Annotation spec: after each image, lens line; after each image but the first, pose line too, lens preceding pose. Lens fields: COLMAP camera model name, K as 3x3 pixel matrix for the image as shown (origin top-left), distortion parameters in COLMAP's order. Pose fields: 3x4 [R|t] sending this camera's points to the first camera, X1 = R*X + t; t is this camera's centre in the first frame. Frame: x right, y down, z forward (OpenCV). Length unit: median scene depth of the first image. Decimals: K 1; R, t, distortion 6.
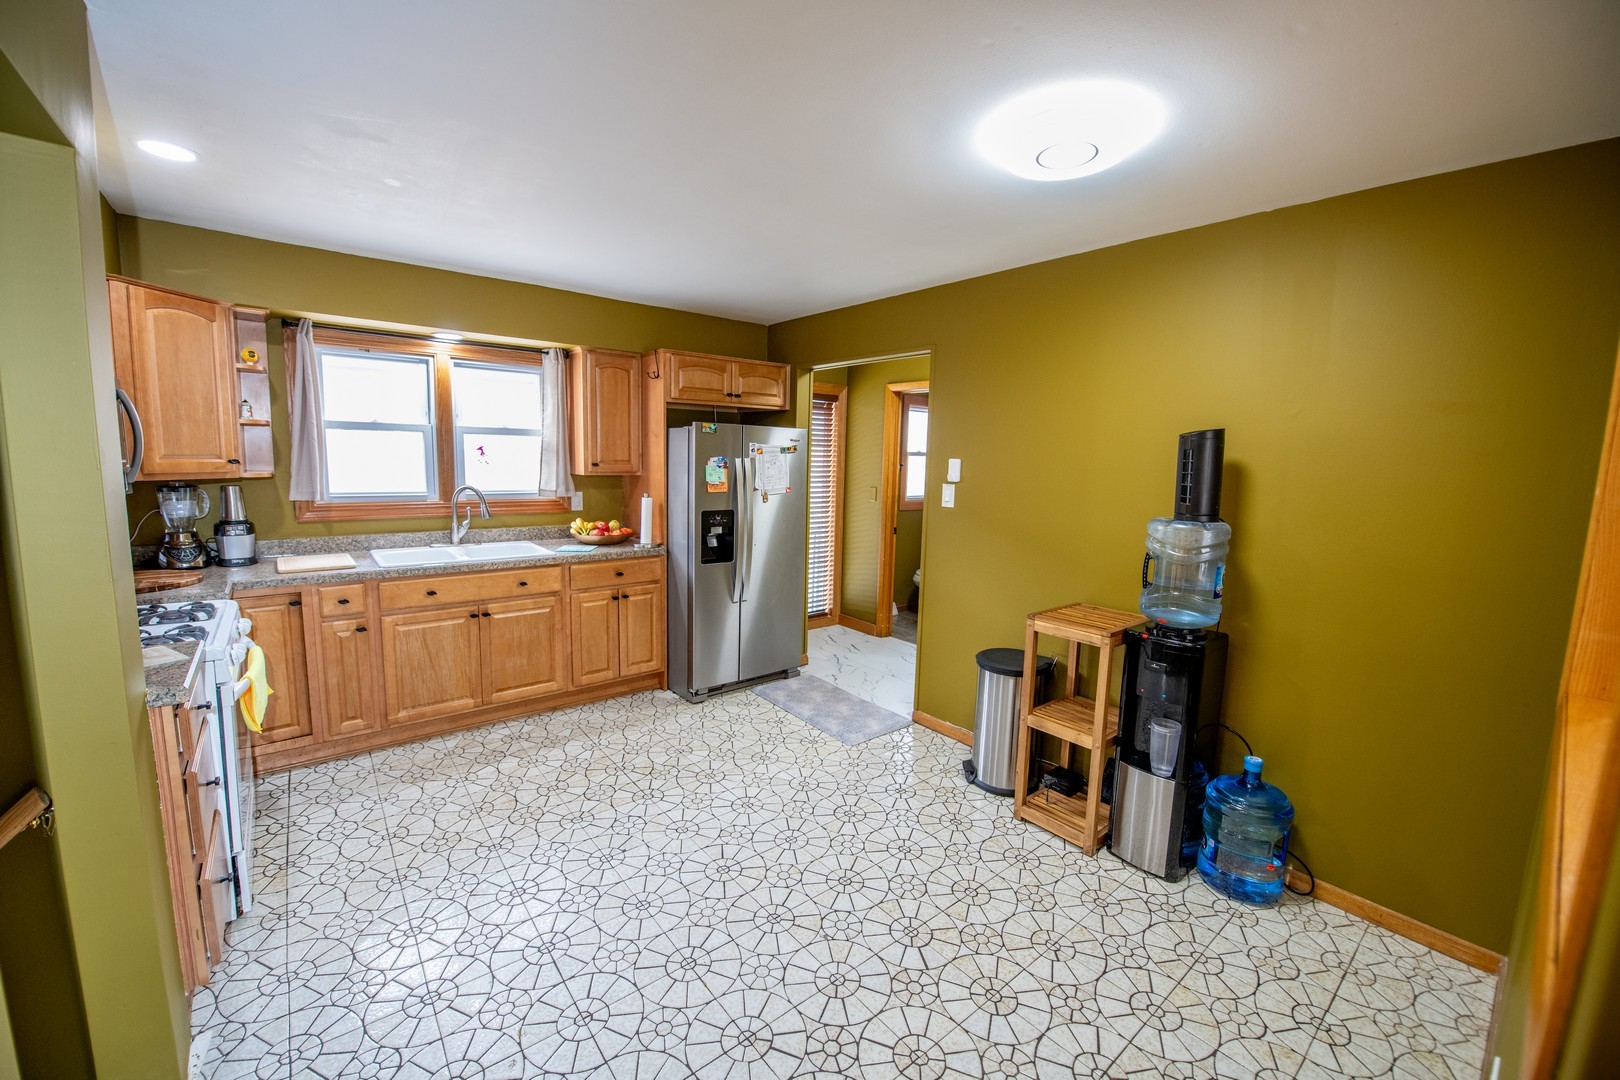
lens RADIAL K [[640.9, 0, 814.0], [0, 640.9, 538.4], [0, 0, 1]] dist [-0.018061, -0.002047]
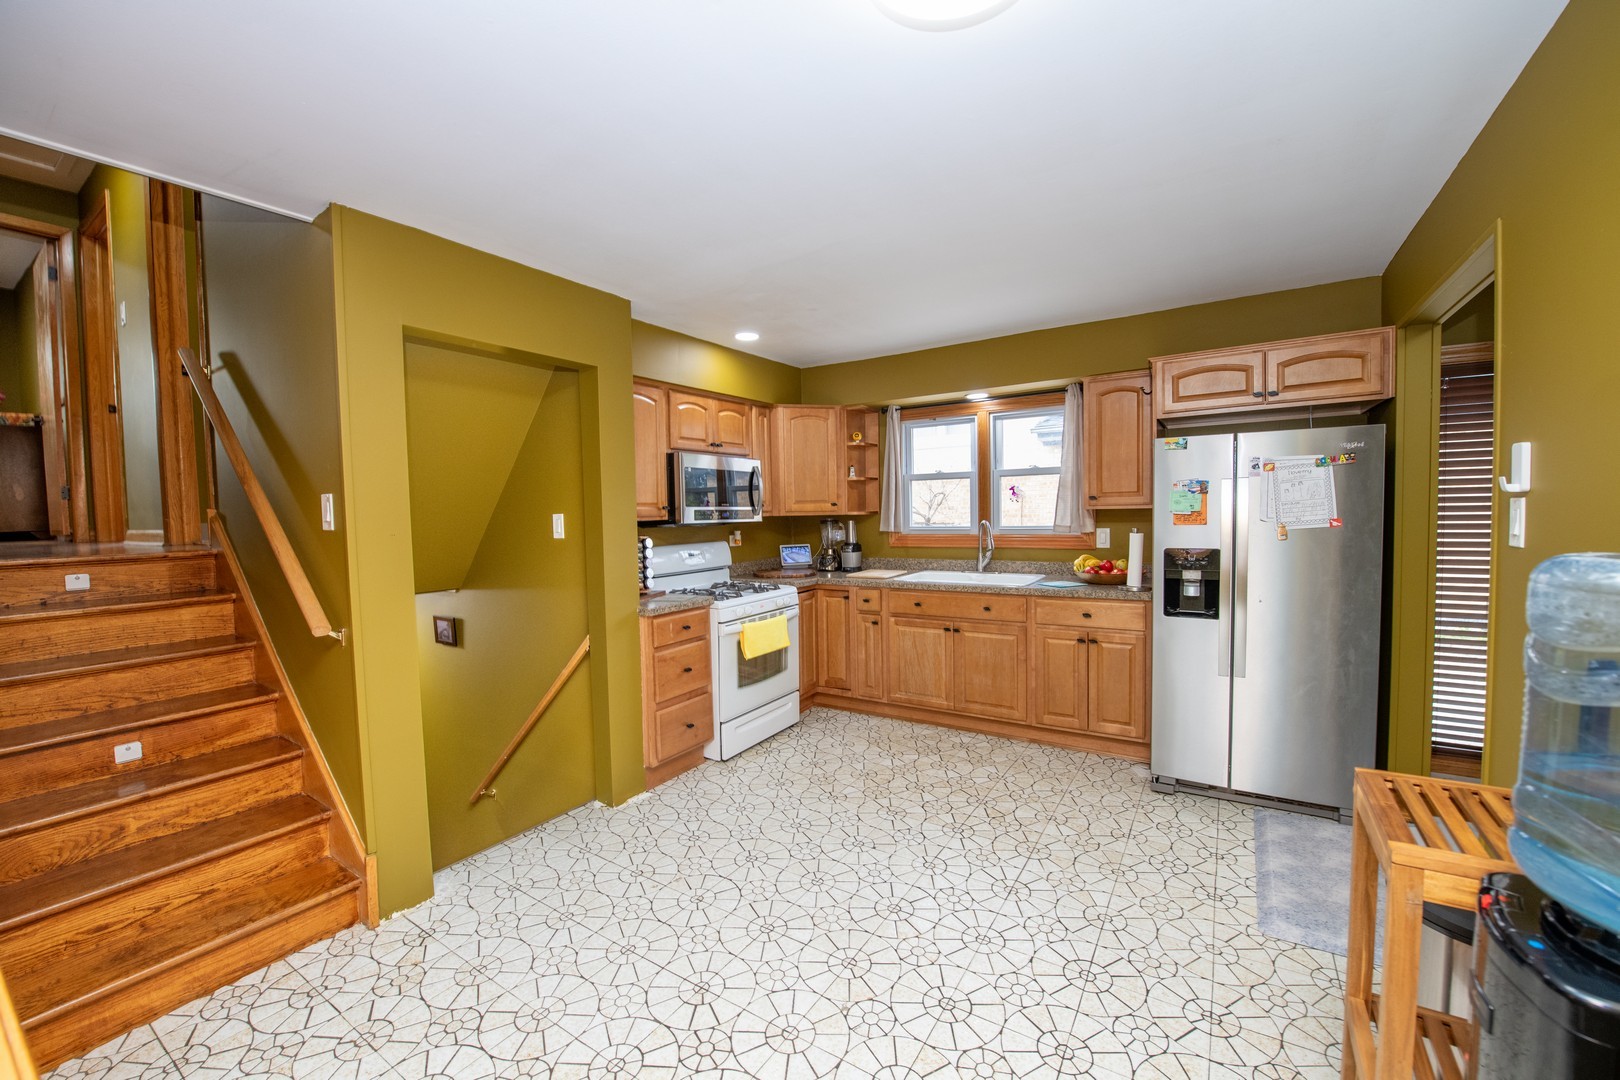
lens RADIAL K [[640.9, 0, 809.5], [0, 640.9, 545.4], [0, 0, 1]] dist [-0.018061, -0.002047]
pose [[0.299914, 0.017931, -0.953798, 0.498436], [-0.092705, 0.995639, -0.010433, 0.003198], [0.949451, 0.091550, 0.300268, 0.382863]]
